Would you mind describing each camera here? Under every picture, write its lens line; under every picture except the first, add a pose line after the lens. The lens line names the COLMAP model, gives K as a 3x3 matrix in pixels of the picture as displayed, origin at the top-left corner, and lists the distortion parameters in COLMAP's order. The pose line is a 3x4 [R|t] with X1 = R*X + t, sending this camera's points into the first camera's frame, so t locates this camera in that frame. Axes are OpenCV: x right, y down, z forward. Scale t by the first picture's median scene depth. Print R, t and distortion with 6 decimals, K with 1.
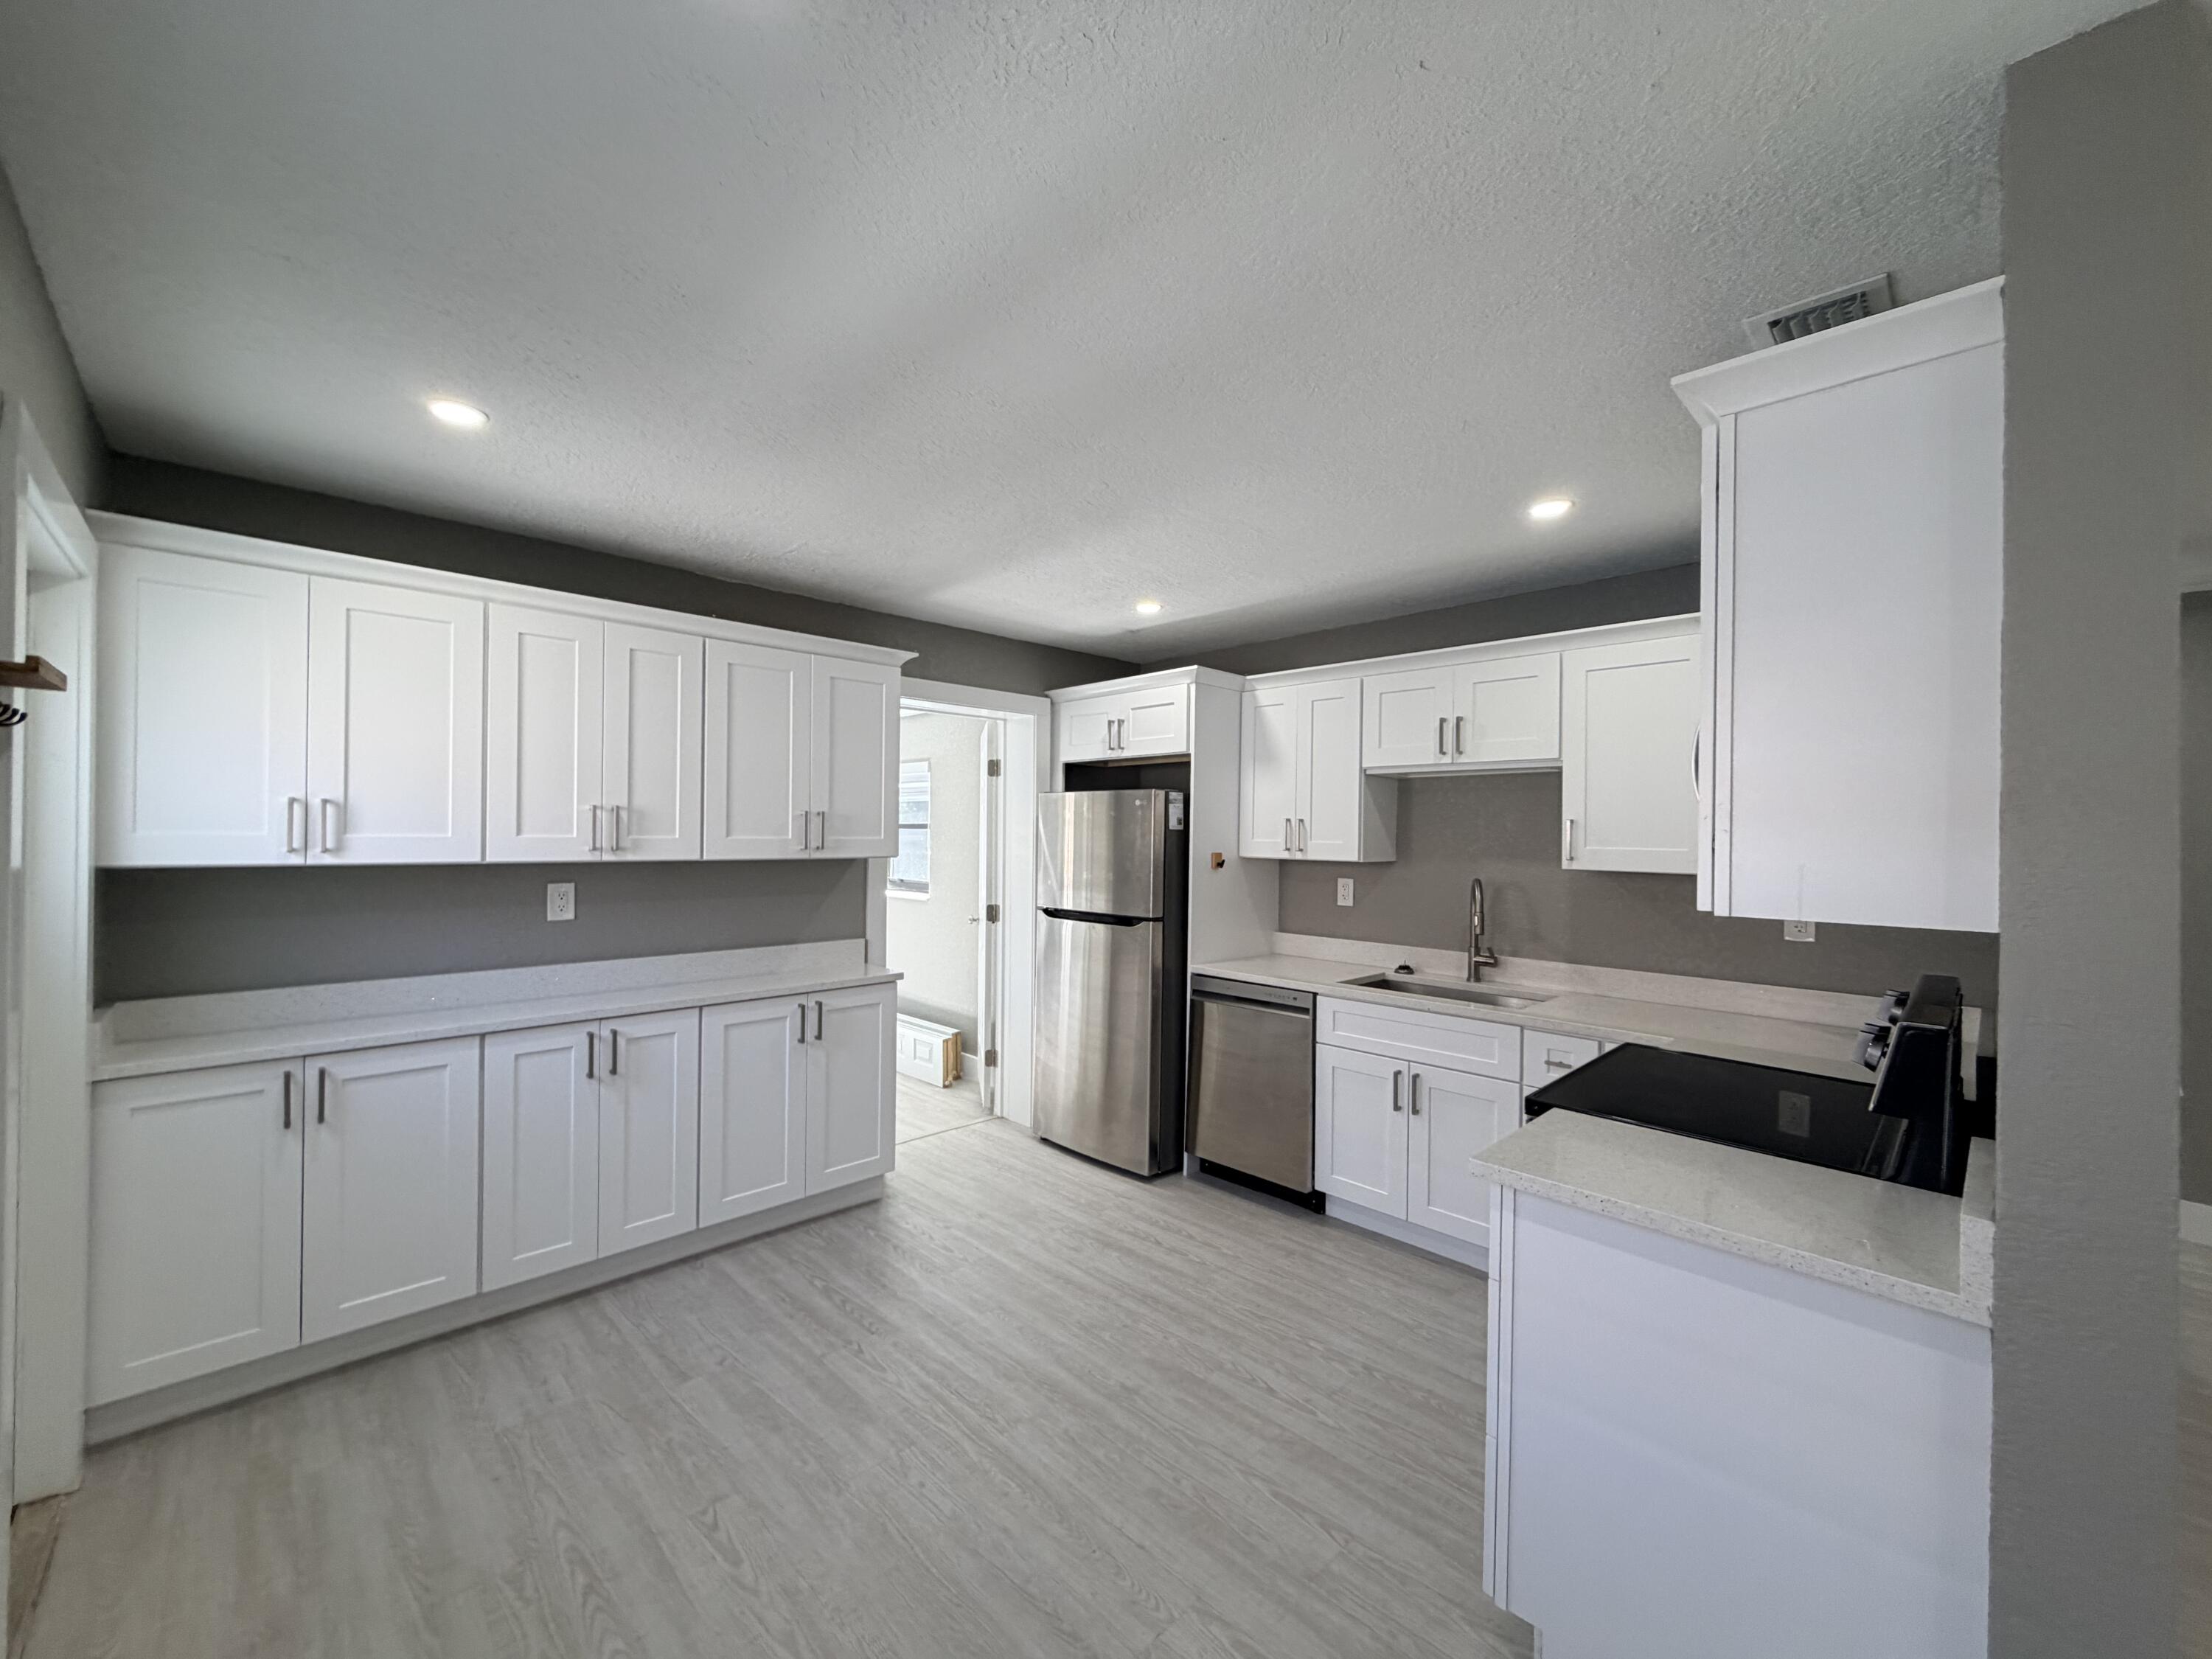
lens RADIAL K [[882.8, 0, 1101.8], [0, 882.8, 824.2], [0, 0, 1]] dist [0.001572, 0.000181]
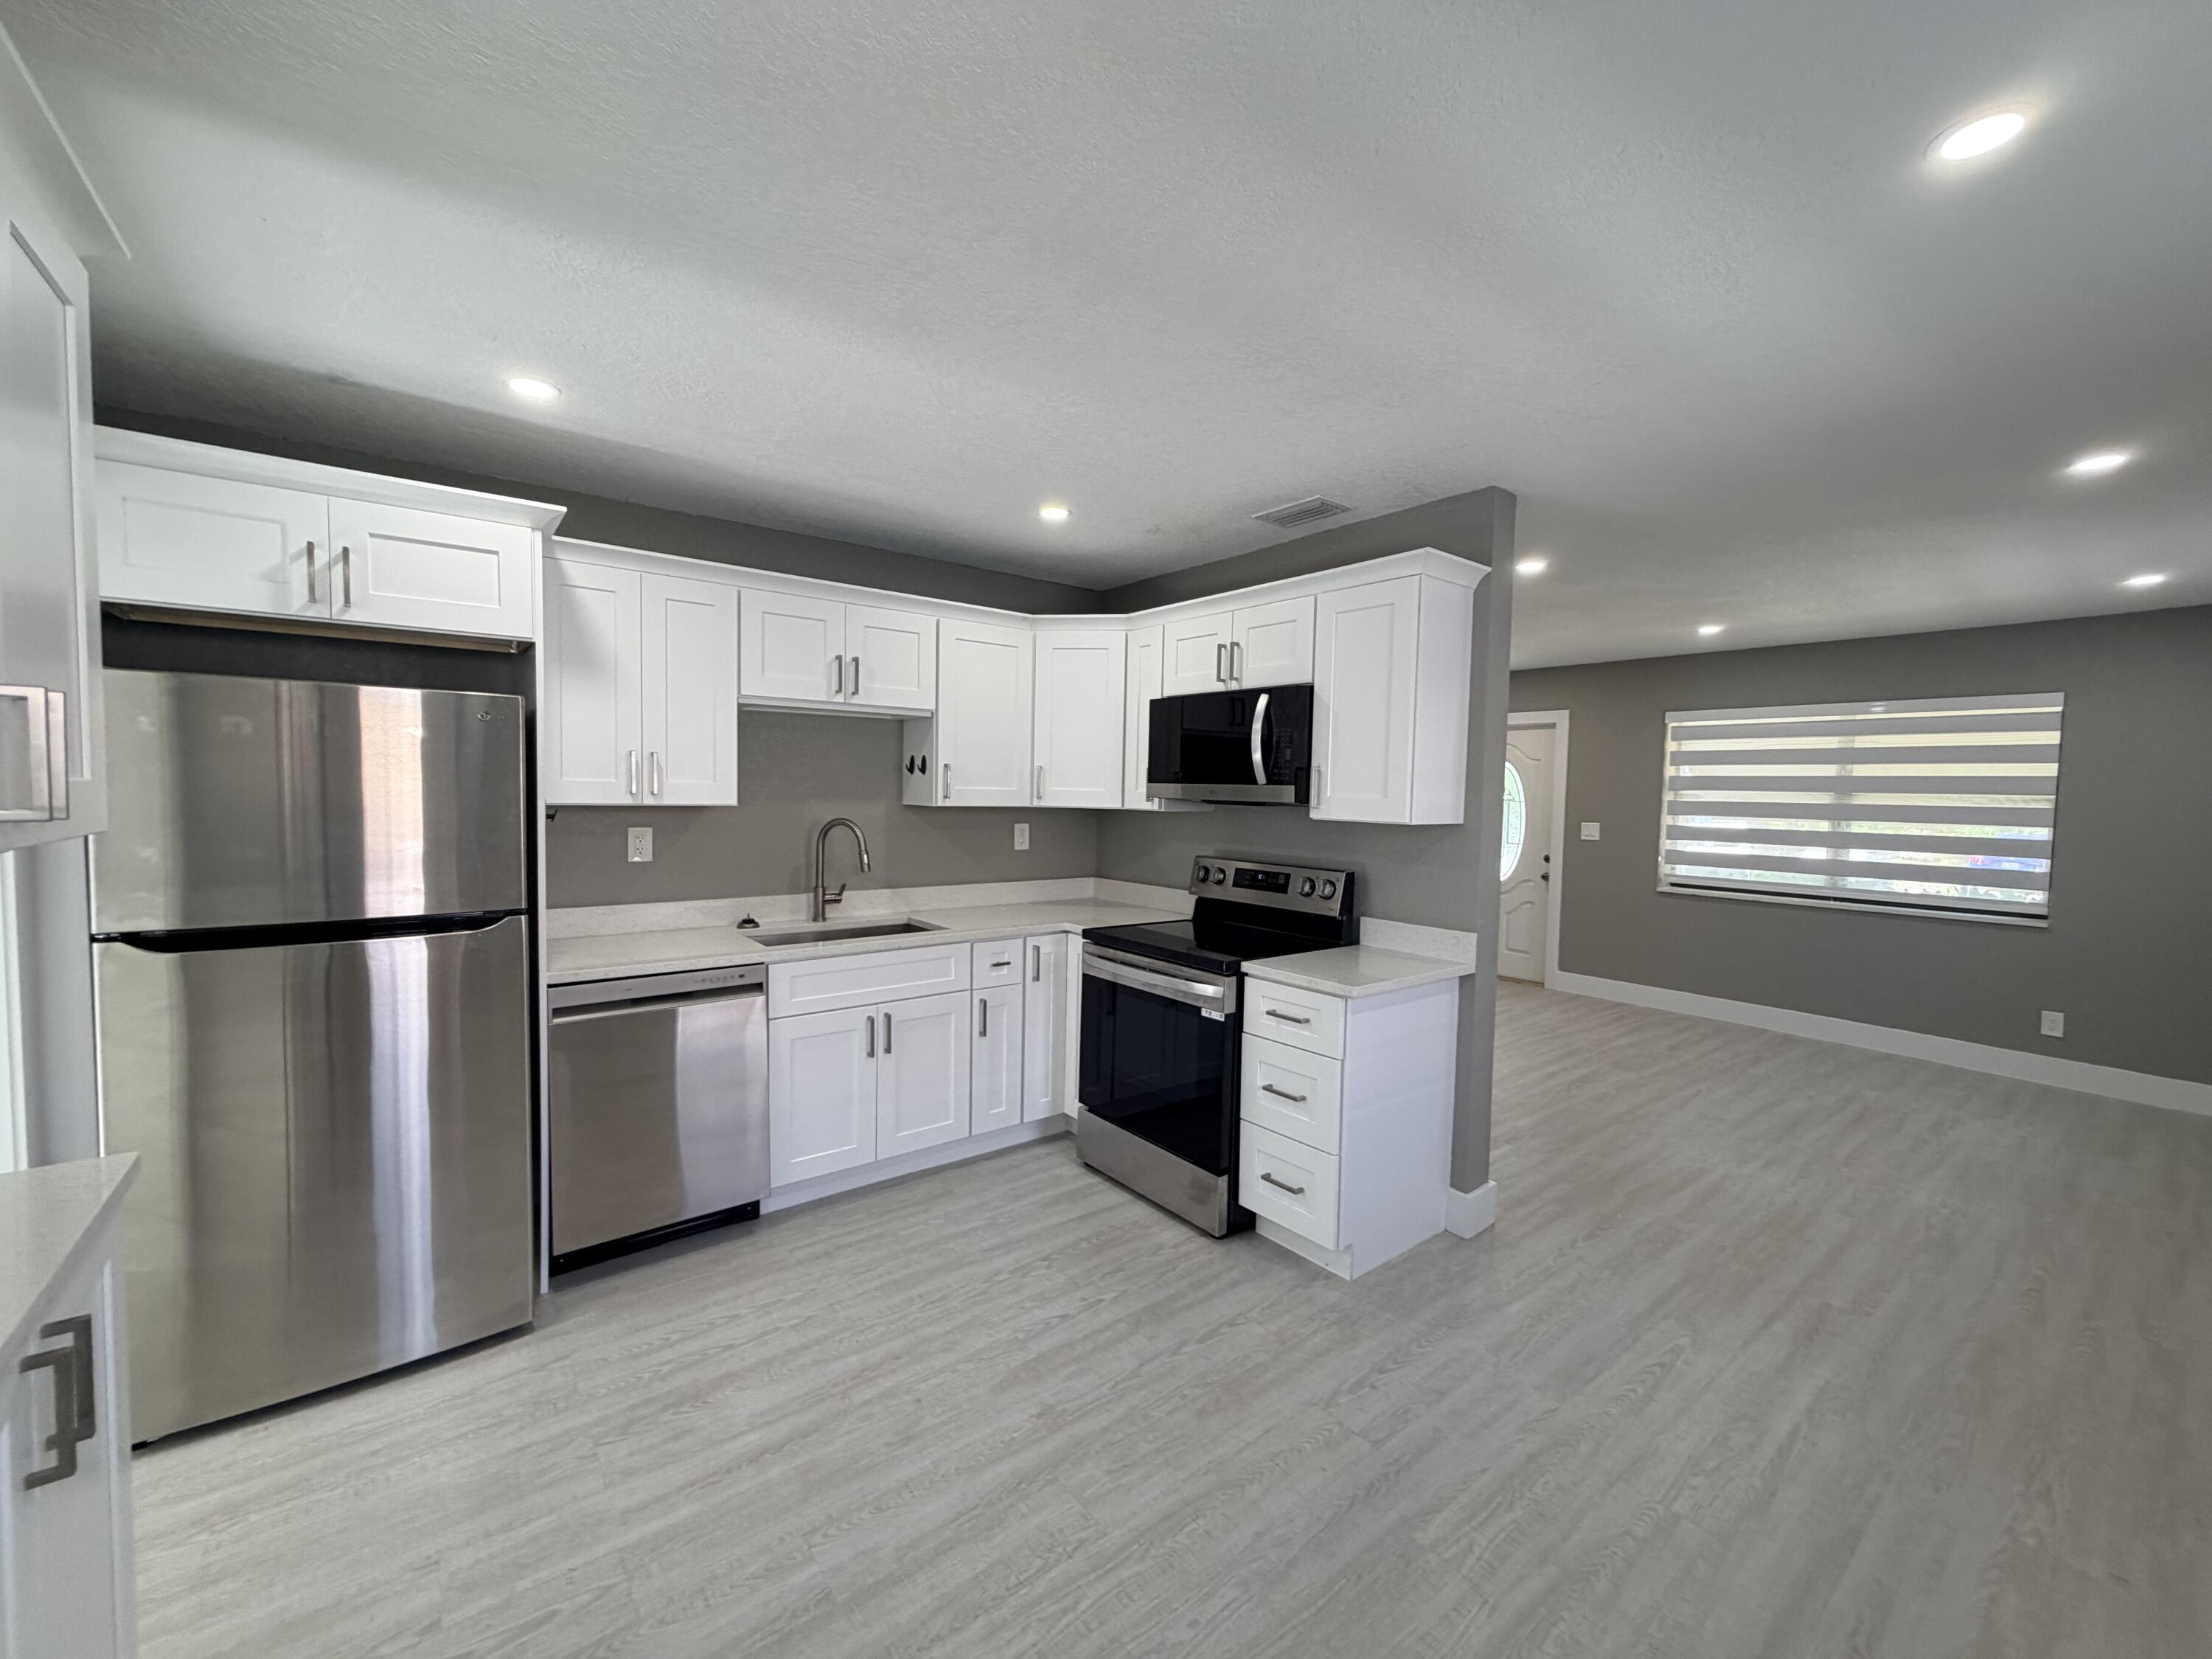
lens RADIAL K [[882.8, 0, 1101.8], [0, 882.8, 824.2], [0, 0, 1]] dist [0.001572, 0.000181]
pose [[0.108627, -0.053992, 0.992615, -0.735435], [-0.027273, 0.997986, 0.057269, 0.002874], [-0.993708, -0.033293, 0.106936, 0.793316]]
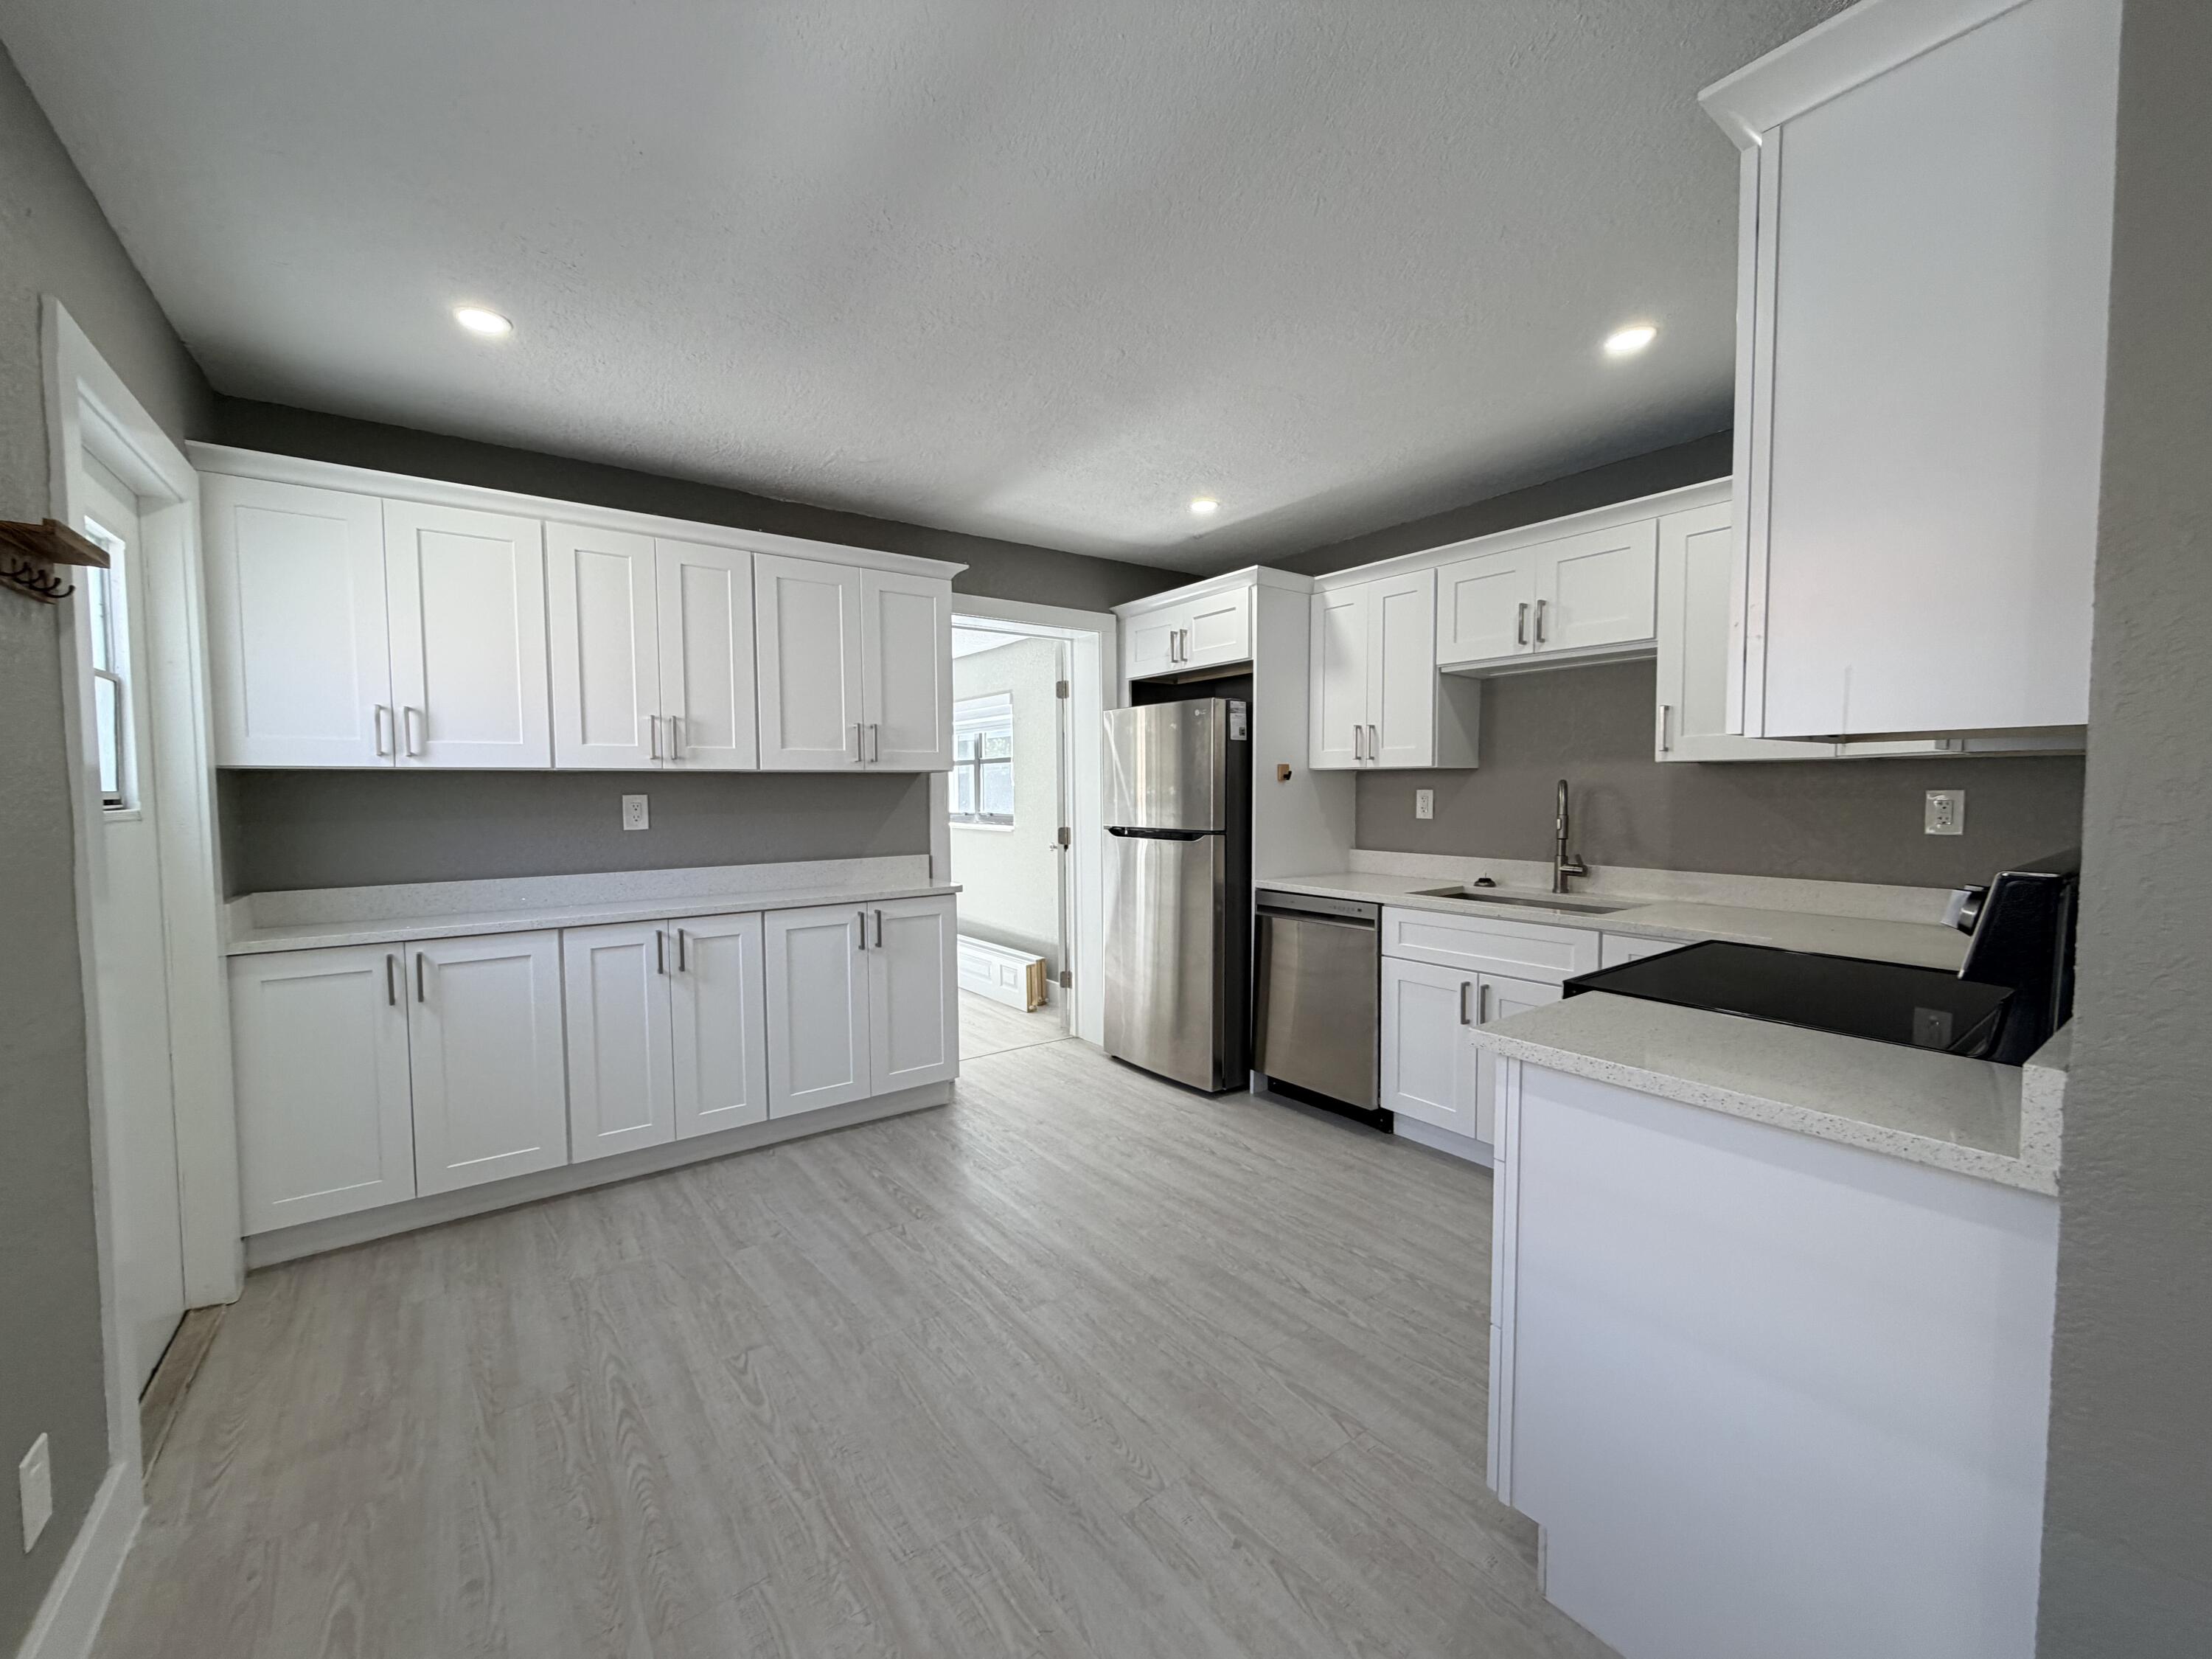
lens RADIAL K [[882.8, 0, 1101.8], [0, 882.8, 824.2], [0, 0, 1]] dist [0.001572, 0.000181]
pose [[0.990328, -0.012137, -0.138213, 0.102628], [0.019211, 0.998566, 0.049961, 0.069965], [0.137408, -0.052133, 0.989142, 0.033473]]
